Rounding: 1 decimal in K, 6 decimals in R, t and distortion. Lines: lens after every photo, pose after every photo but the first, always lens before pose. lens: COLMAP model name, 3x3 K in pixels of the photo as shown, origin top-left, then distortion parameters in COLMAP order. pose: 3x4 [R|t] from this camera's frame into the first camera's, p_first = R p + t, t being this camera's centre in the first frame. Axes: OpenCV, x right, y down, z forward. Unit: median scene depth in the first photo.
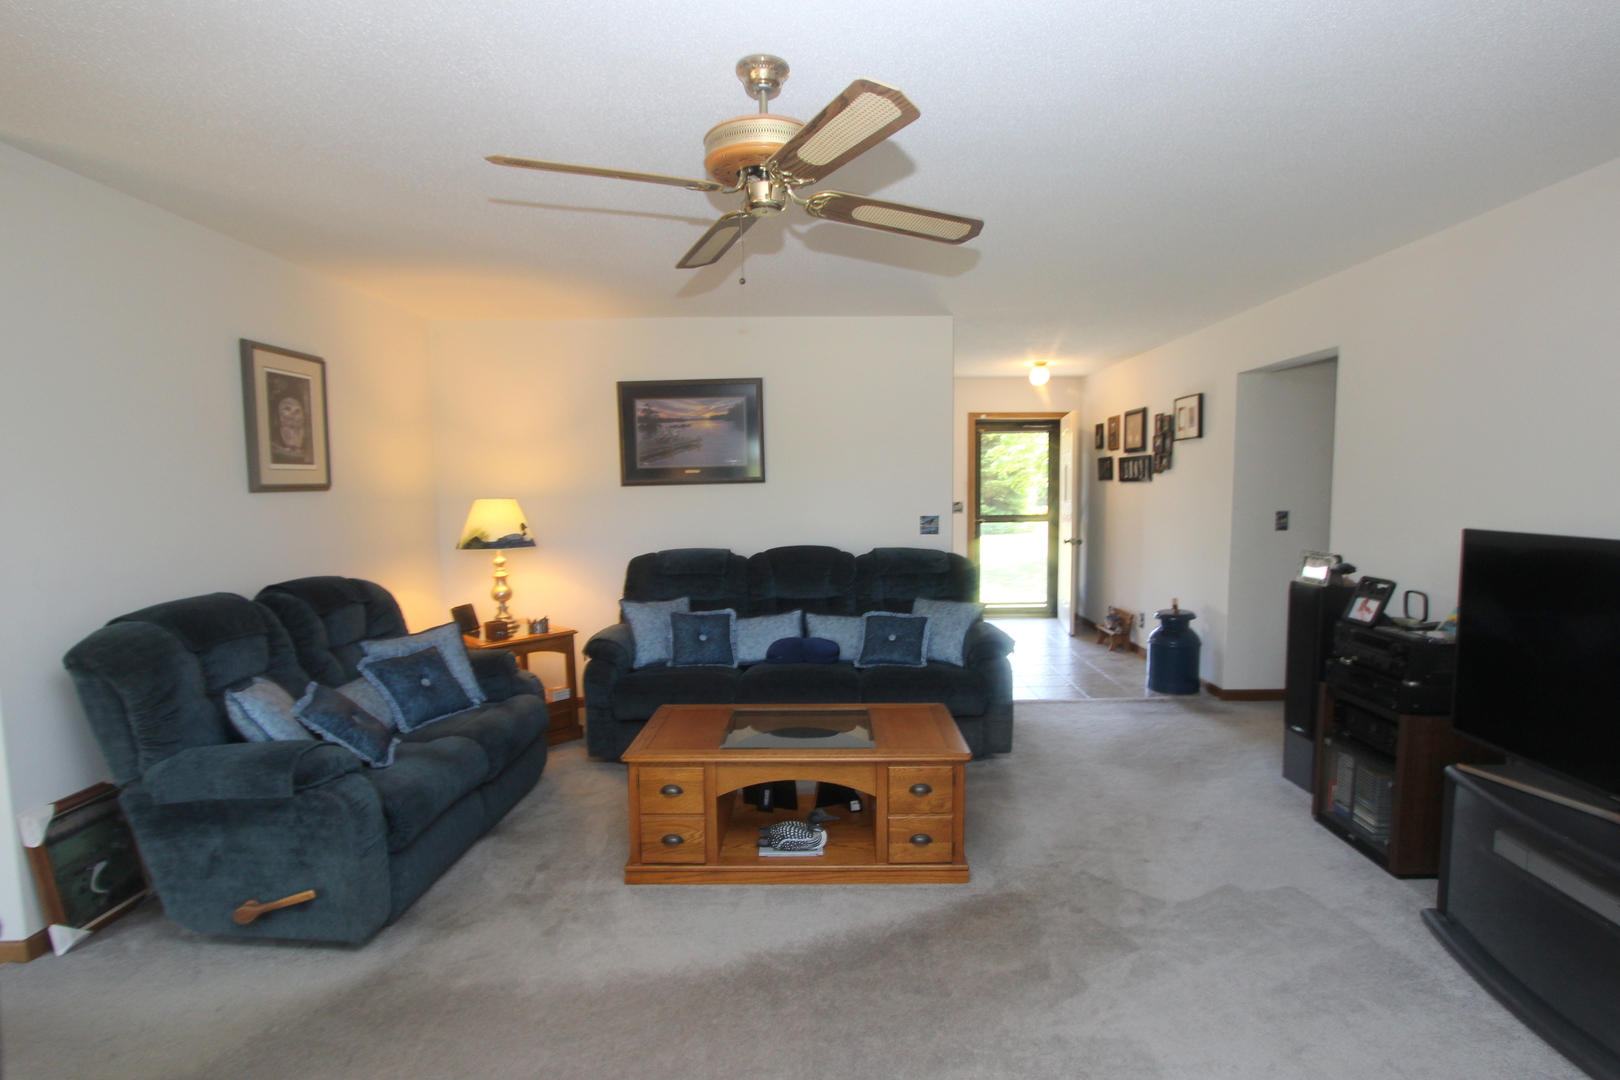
lens RADIAL K [[759.6, 0, 824.1], [0, 759.6, 547.1], [0, 0, 1]] dist [-0.017617, 0.000993]
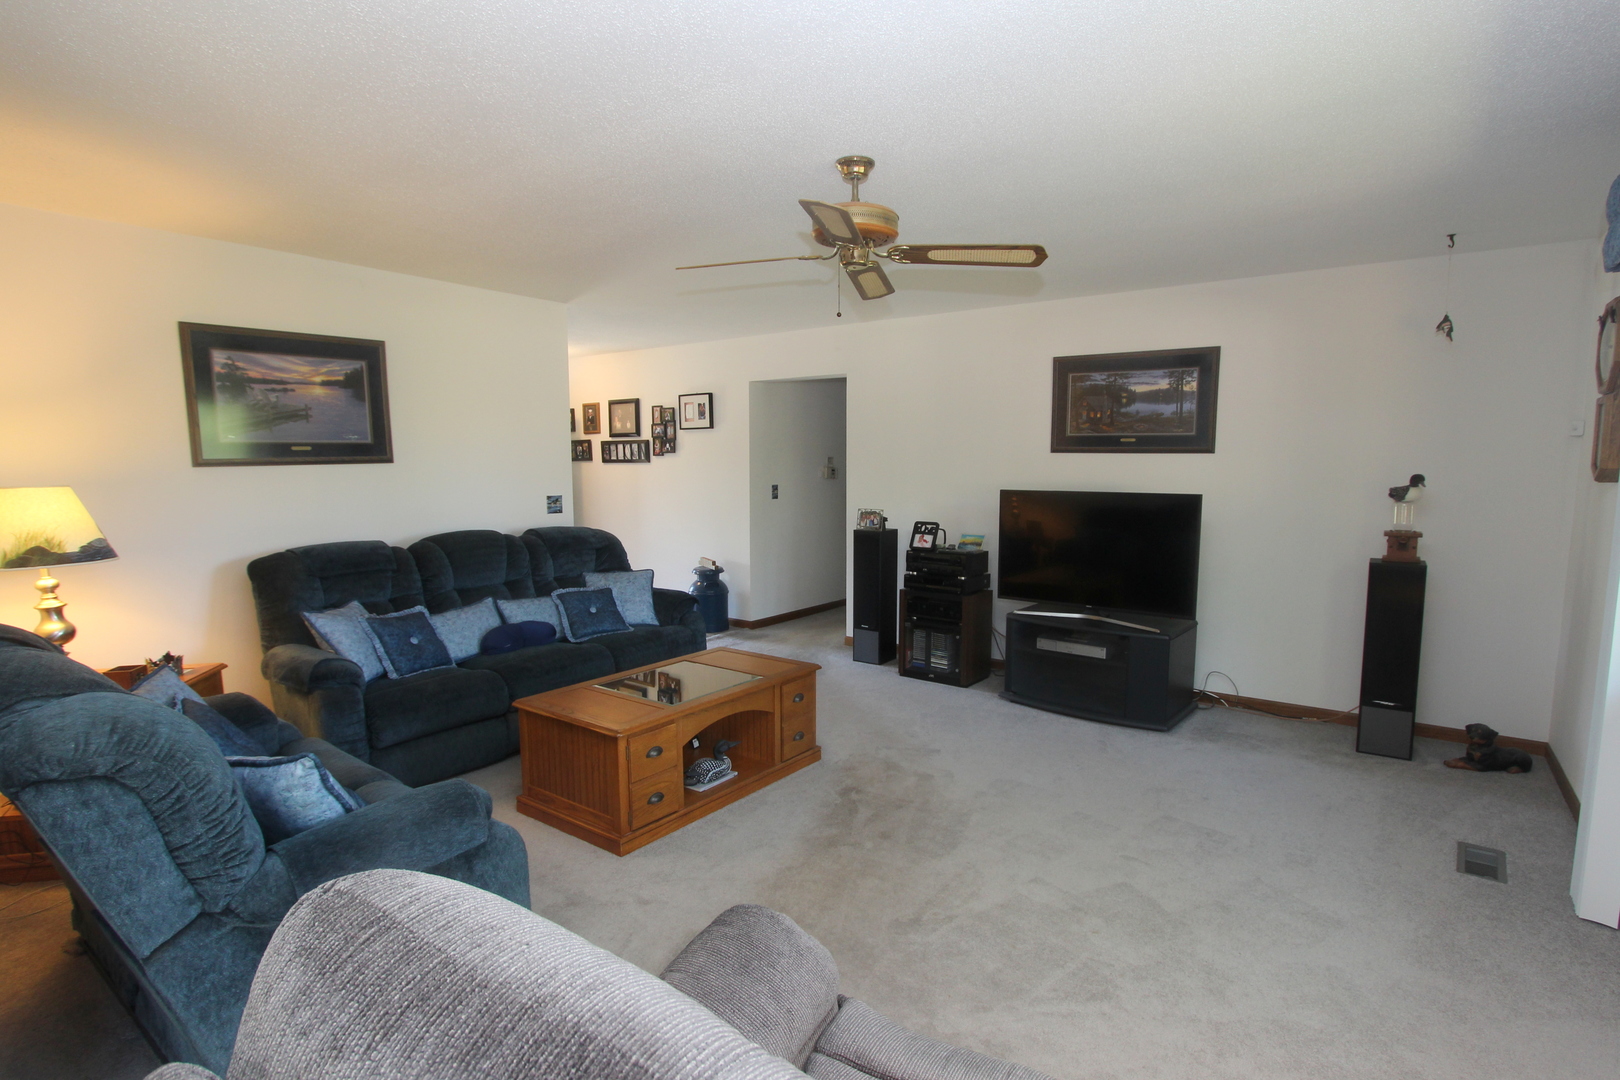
lens RADIAL K [[759.6, 0, 824.1], [0, 759.6, 547.1], [0, 0, 1]] dist [-0.017617, 0.000993]
pose [[0.619713, -0.080914, 0.780646, -0.460965], [0.060735, 0.996633, 0.055087, -0.006155], [-0.782475, 0.013275, 0.622541, 0.076752]]
